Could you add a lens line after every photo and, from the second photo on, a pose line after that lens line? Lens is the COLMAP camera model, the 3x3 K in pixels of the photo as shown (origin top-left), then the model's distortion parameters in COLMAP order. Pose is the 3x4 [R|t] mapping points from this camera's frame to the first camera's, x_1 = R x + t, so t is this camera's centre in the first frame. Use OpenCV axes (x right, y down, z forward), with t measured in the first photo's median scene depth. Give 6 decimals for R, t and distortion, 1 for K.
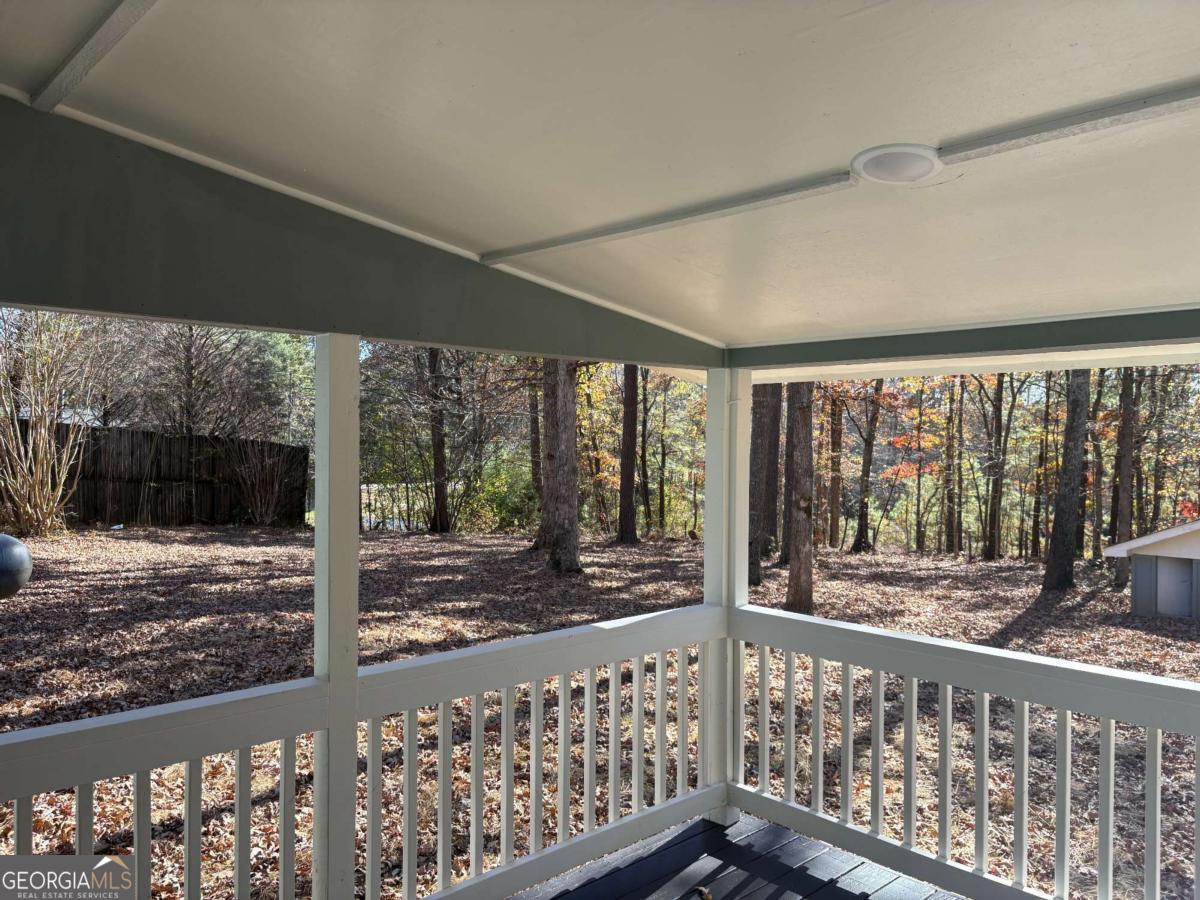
lens RADIAL K [[909.0, 0, 594.2], [0, 909.0, 453.4], [0, 0, 1]] dist [0.028065, 0.002398]
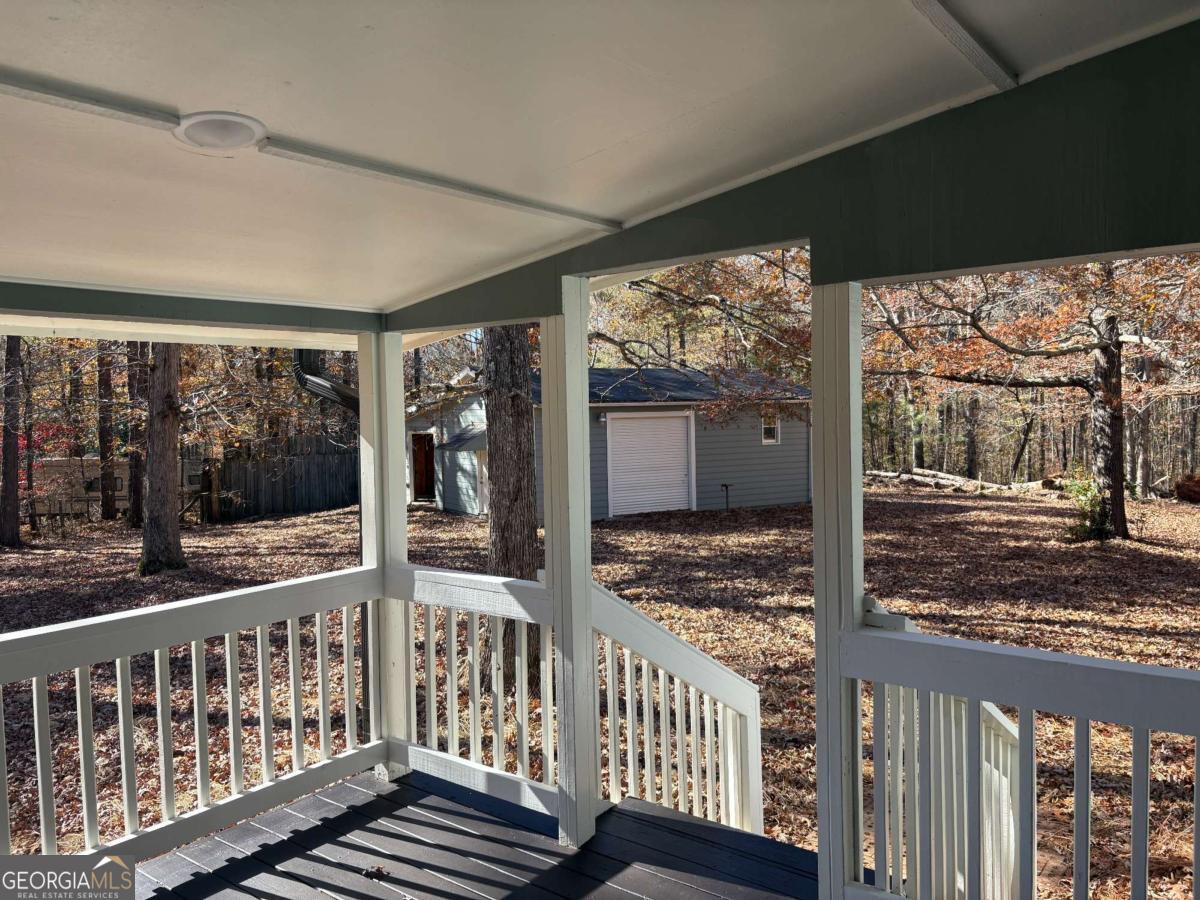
lens RADIAL K [[910.5, 0, 603.1], [0, 910.5, 443.4], [0, 0, 1]] dist [0.027556, -0.000378]
pose [[-0.171557, -0.051247, 0.983840, -0.763937], [0.034058, 0.997741, 0.057910, -0.017076], [-0.984585, 0.043442, -0.169424, 0.778311]]
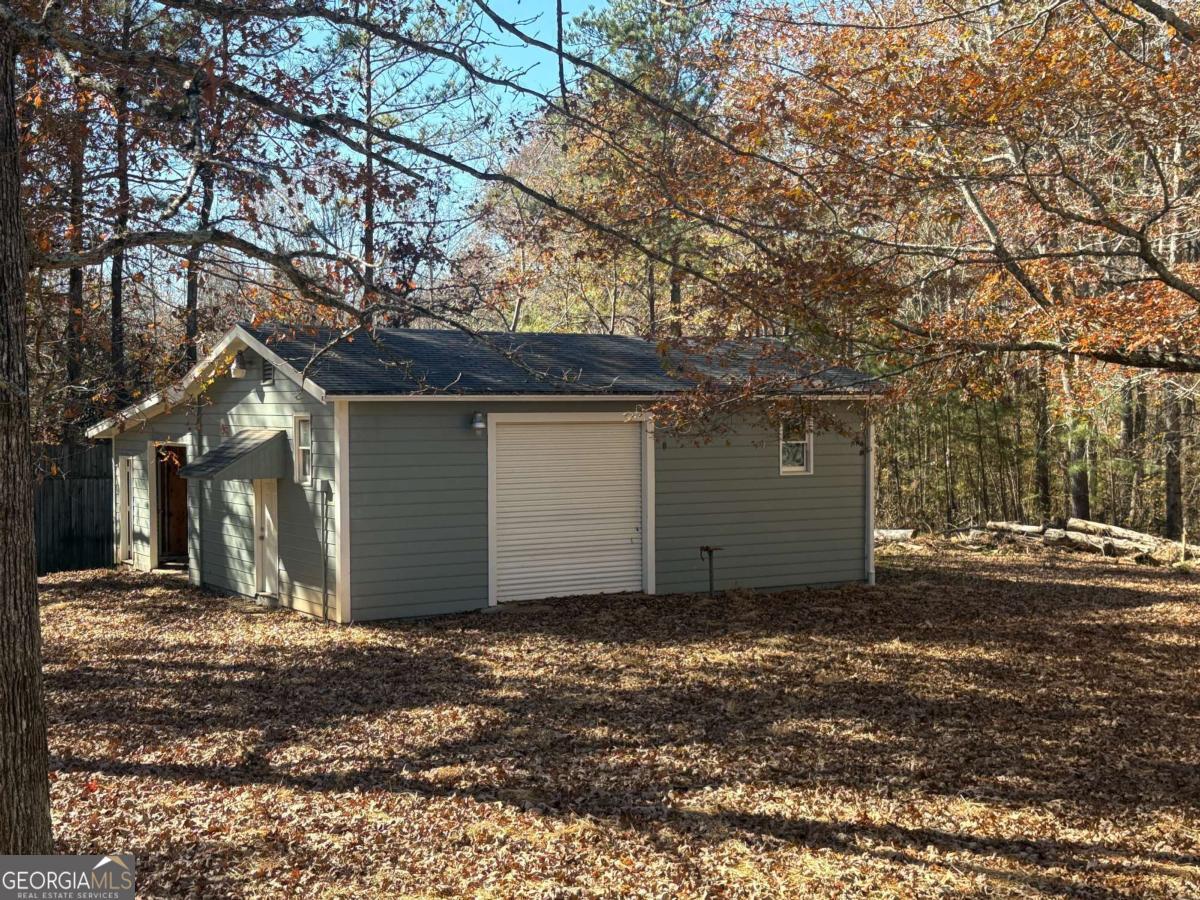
lens RADIAL K [[1529.6, 0, 600.7], [0, 1529.6, 453.7], [0, 0, 1]] dist [0.102199, -0.139192]
pose [[-0.188601, -0.047290, 0.980915, -0.710481], [0.018885, 0.998481, 0.051768, -0.015209], [-0.981872, 0.028288, -0.187421, 0.728531]]
